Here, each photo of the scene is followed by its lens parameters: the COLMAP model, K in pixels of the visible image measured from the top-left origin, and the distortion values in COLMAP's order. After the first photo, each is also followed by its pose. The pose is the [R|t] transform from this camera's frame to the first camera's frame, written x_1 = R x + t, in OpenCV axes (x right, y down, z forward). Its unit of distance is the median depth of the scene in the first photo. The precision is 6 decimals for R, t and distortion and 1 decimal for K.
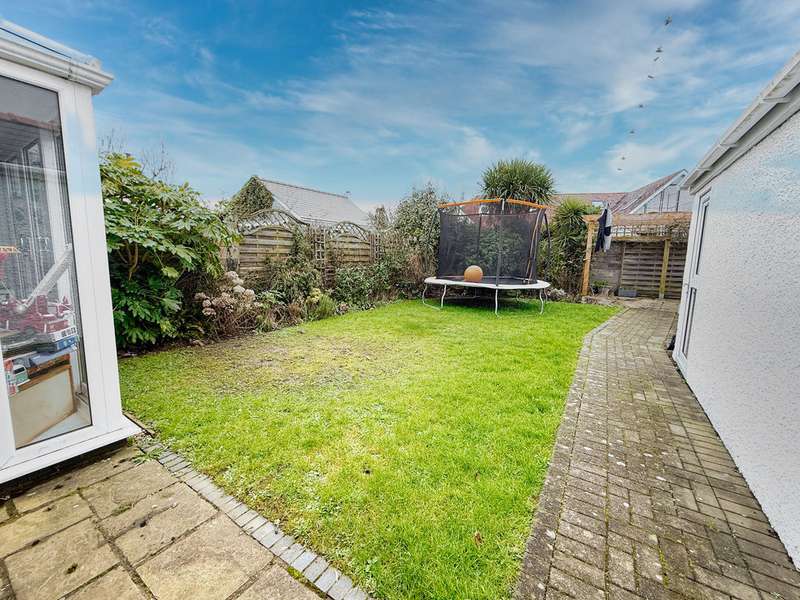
lens RADIAL K [[323.8, 0, 400.0], [0, 323.8, 300.0], [0, 0, 1]] dist [0.000845, 0.000092]
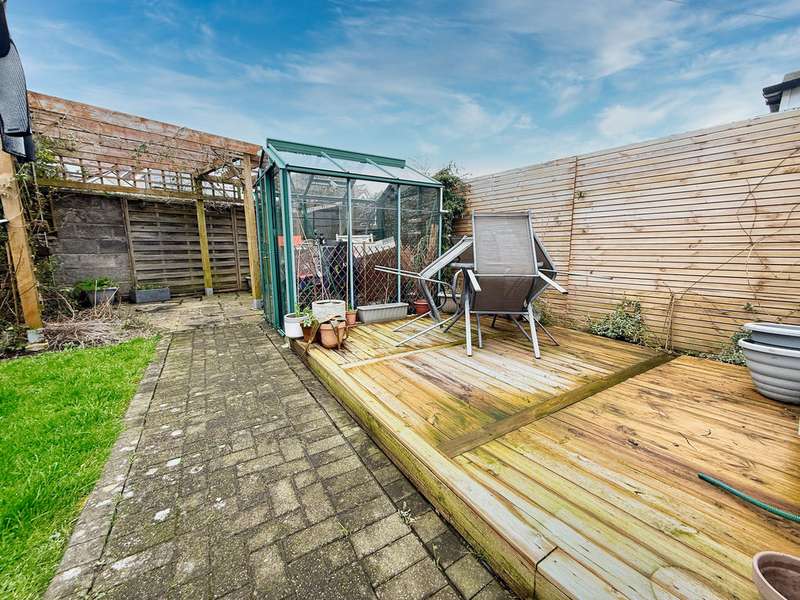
lens RADIAL K [[323.8, 0, 400.0], [0, 323.8, 300.0], [0, 0, 1]] dist [0.000845, 0.000092]
pose [[0.291295, -0.177410, 0.940039, 0.315301], [0.142552, 0.979732, 0.140728, -0.031596], [-0.945953, 0.093011, 0.310681, 0.448732]]
